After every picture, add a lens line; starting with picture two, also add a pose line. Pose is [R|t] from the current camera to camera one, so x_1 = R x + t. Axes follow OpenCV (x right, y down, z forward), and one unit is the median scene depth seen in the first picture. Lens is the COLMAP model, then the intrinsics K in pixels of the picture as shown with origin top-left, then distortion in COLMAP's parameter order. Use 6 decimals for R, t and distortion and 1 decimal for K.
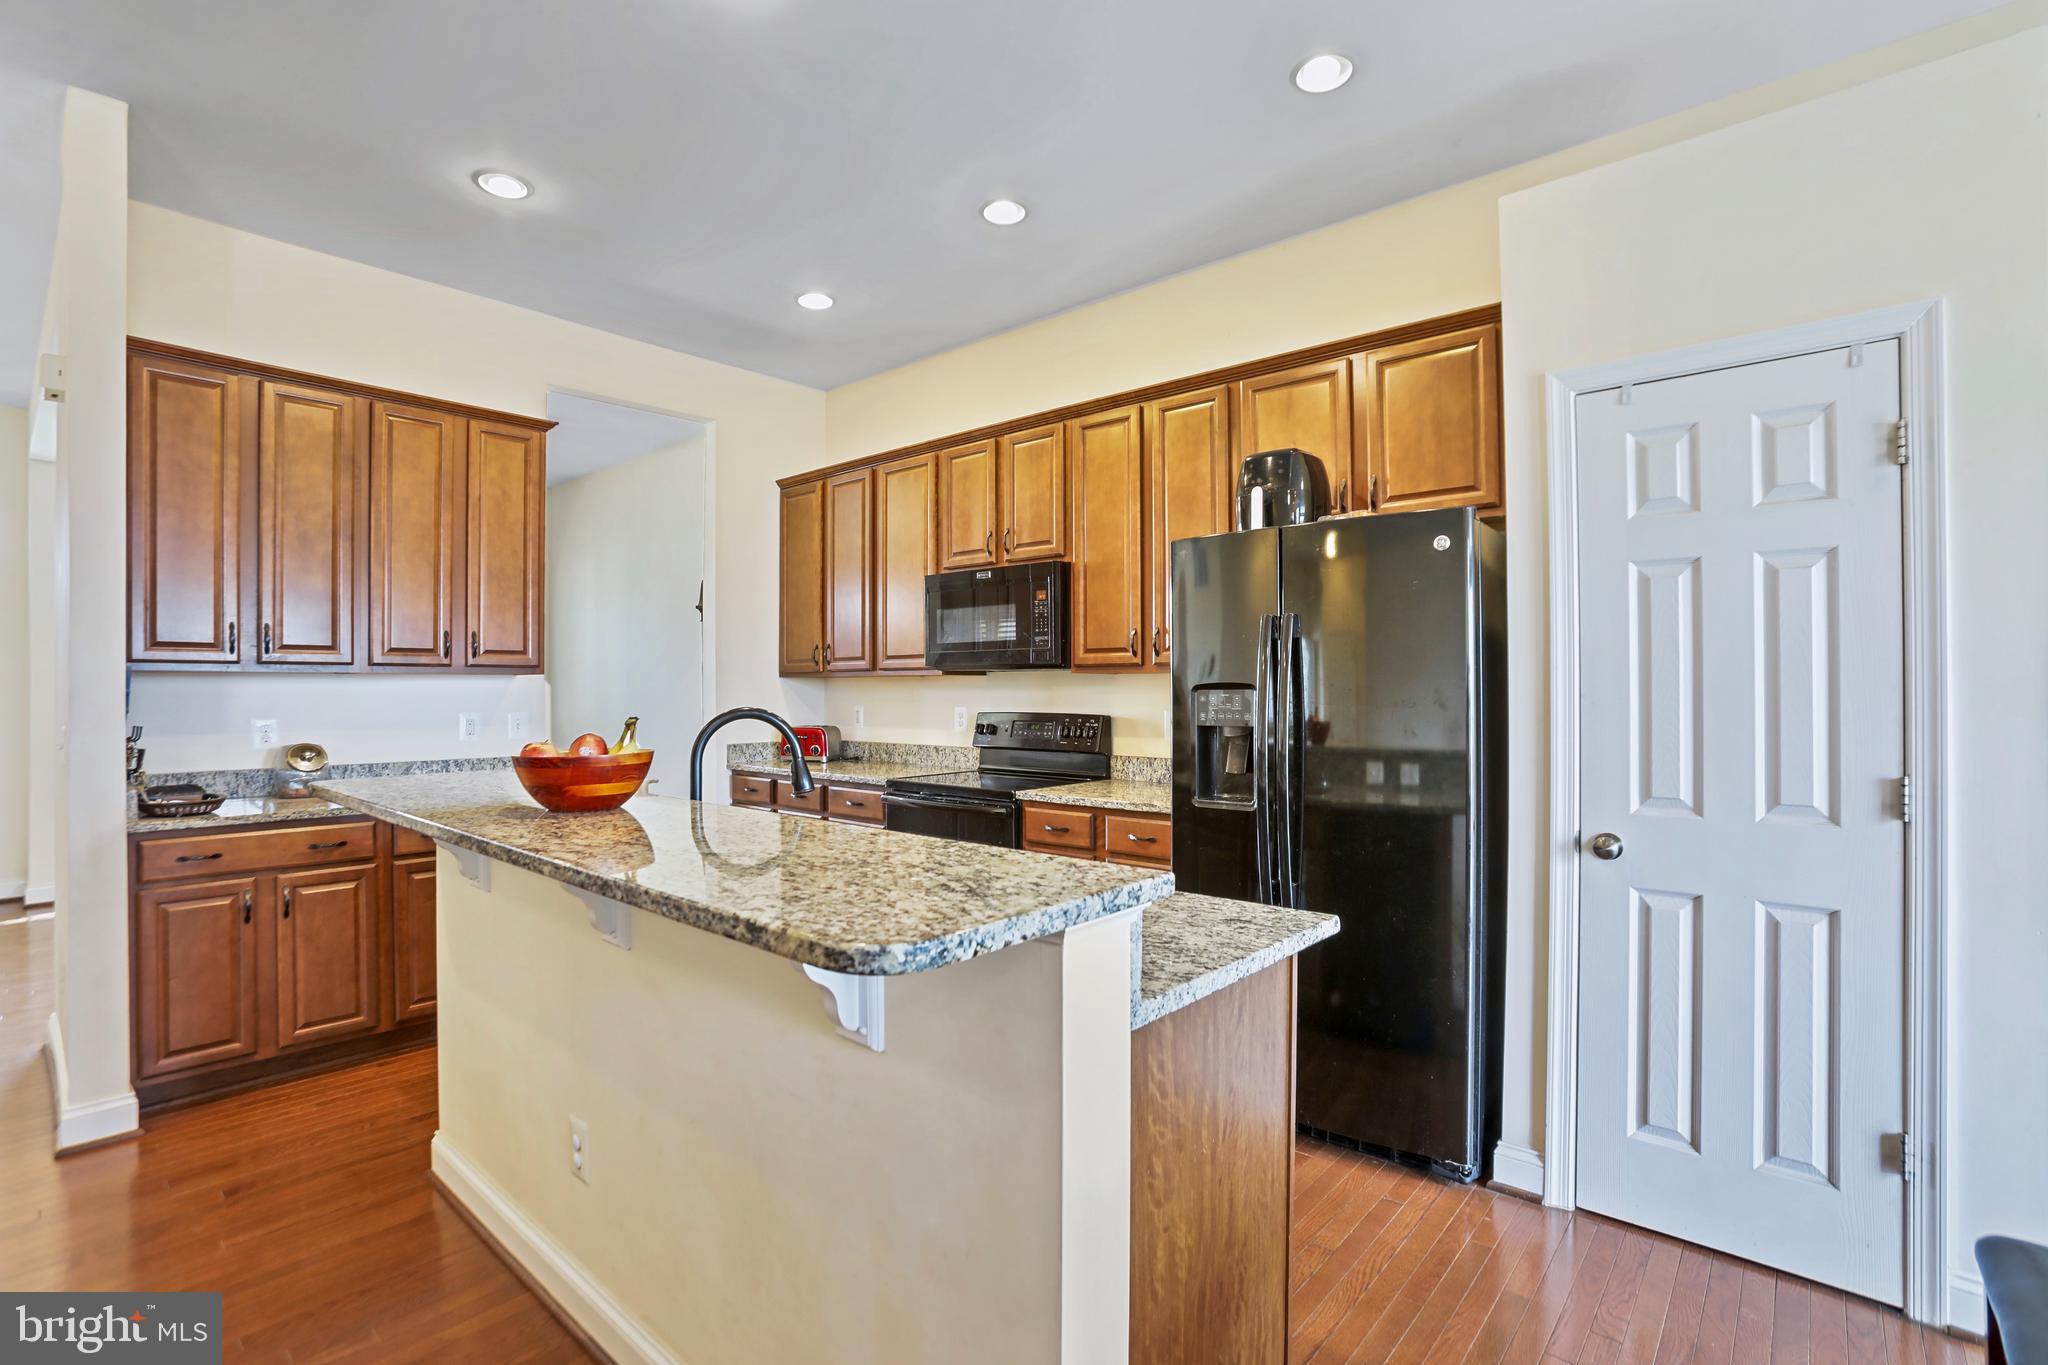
lens RADIAL K [[944.9, 0, 1026.4], [0, 944.9, 686.5], [0, 0, 1]] dist [-0.083791, 0.036361]
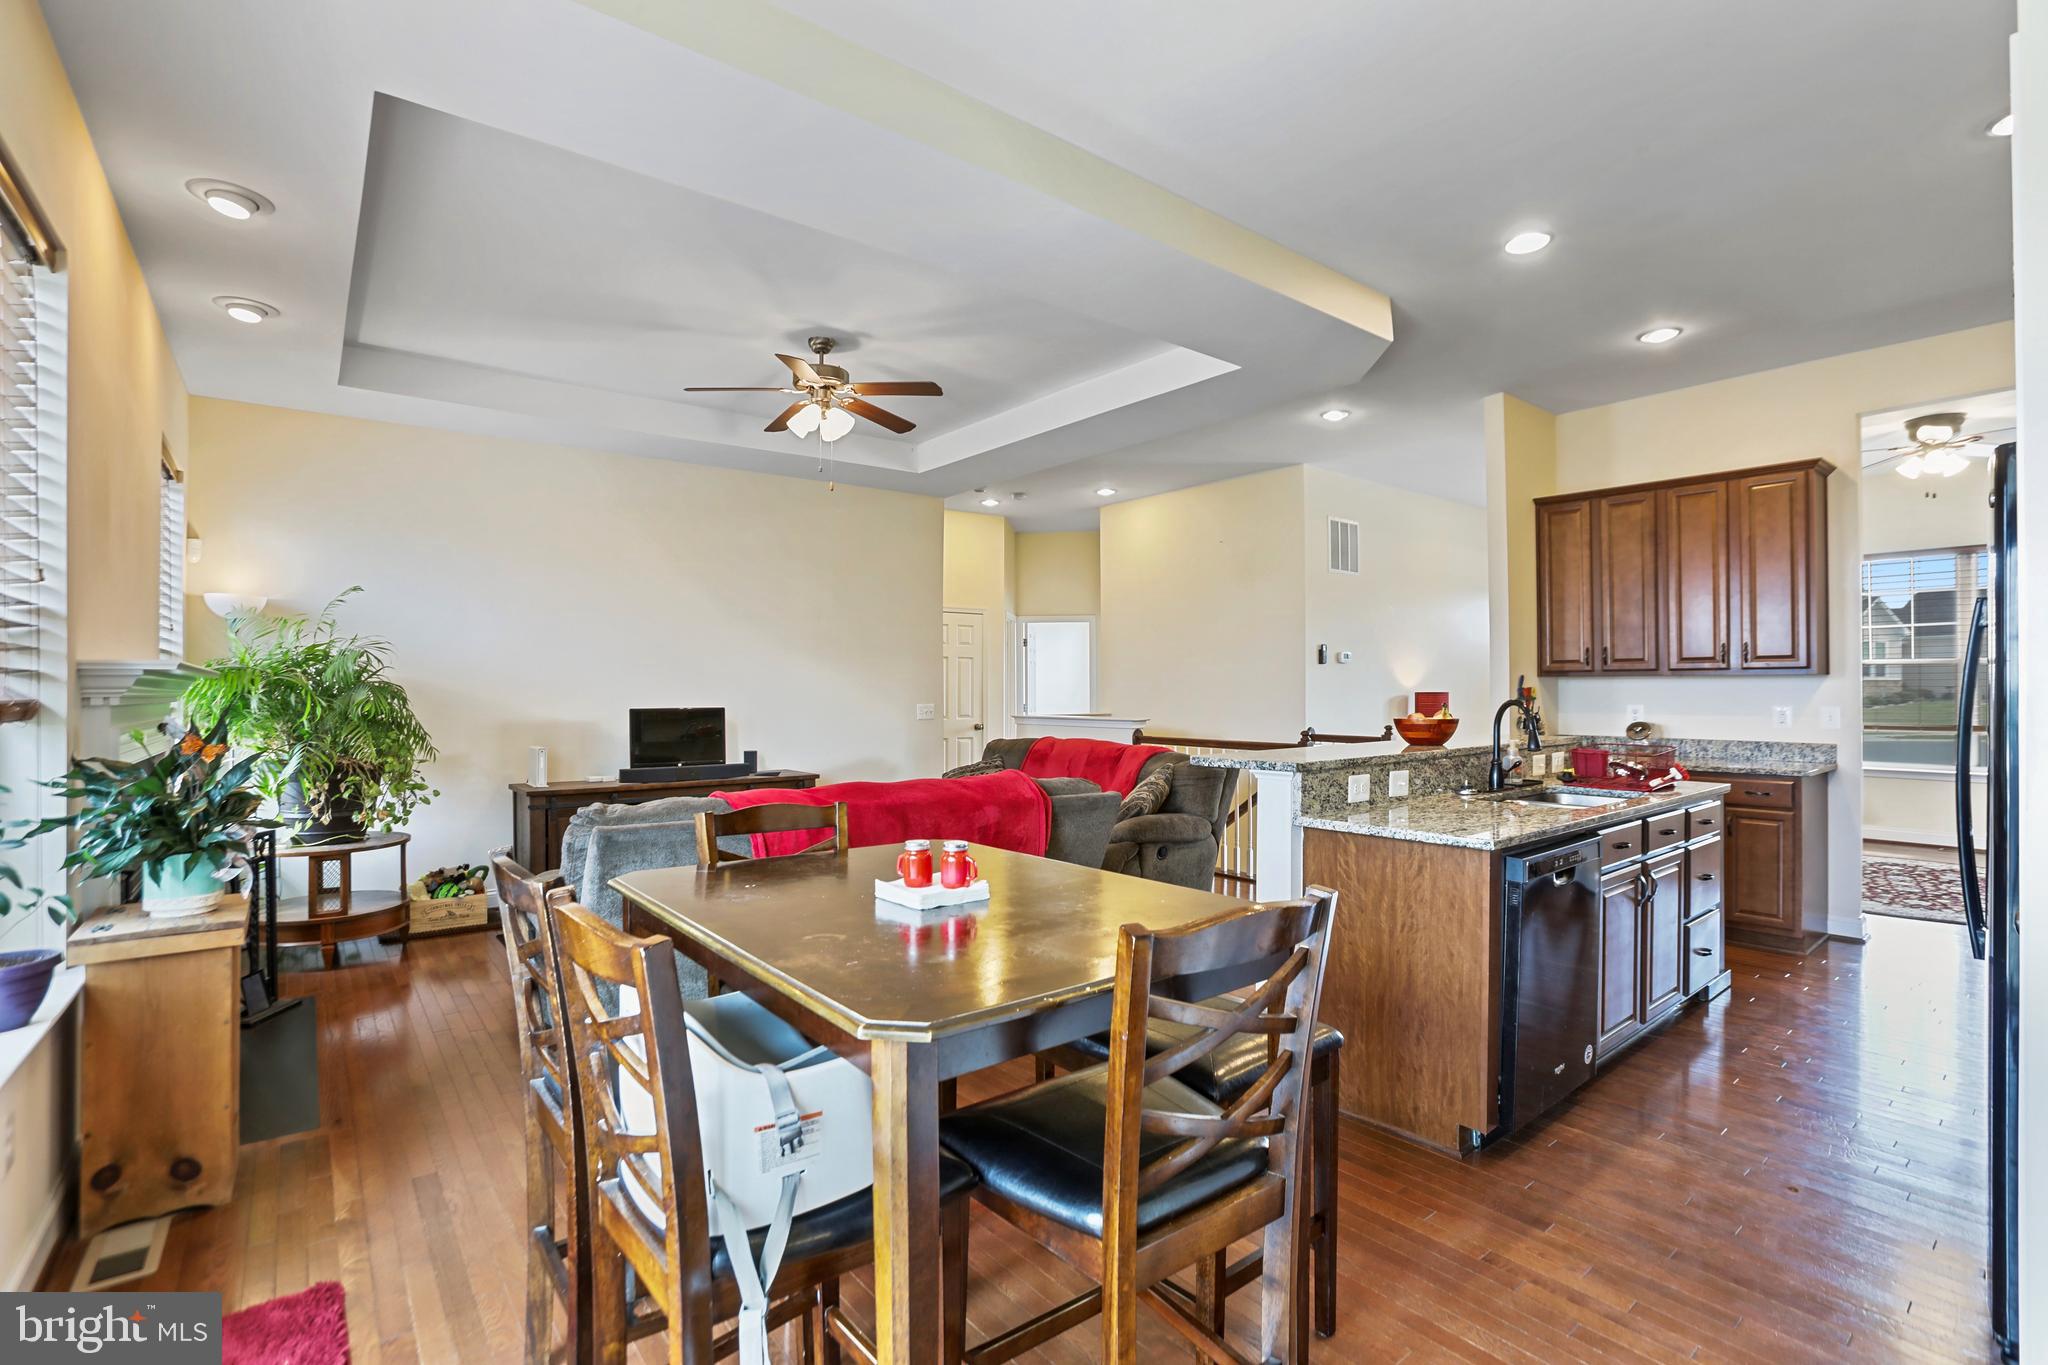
lens RADIAL K [[944.9, 0, 1026.4], [0, 944.9, 686.5], [0, 0, 1]] dist [-0.083791, 0.036361]
pose [[-0.180647, -0.000955, -0.983548, 0.974024], [0.007160, 0.999972, -0.002286, -0.002048], [0.983522, -0.007456, -0.180635, 0.265137]]
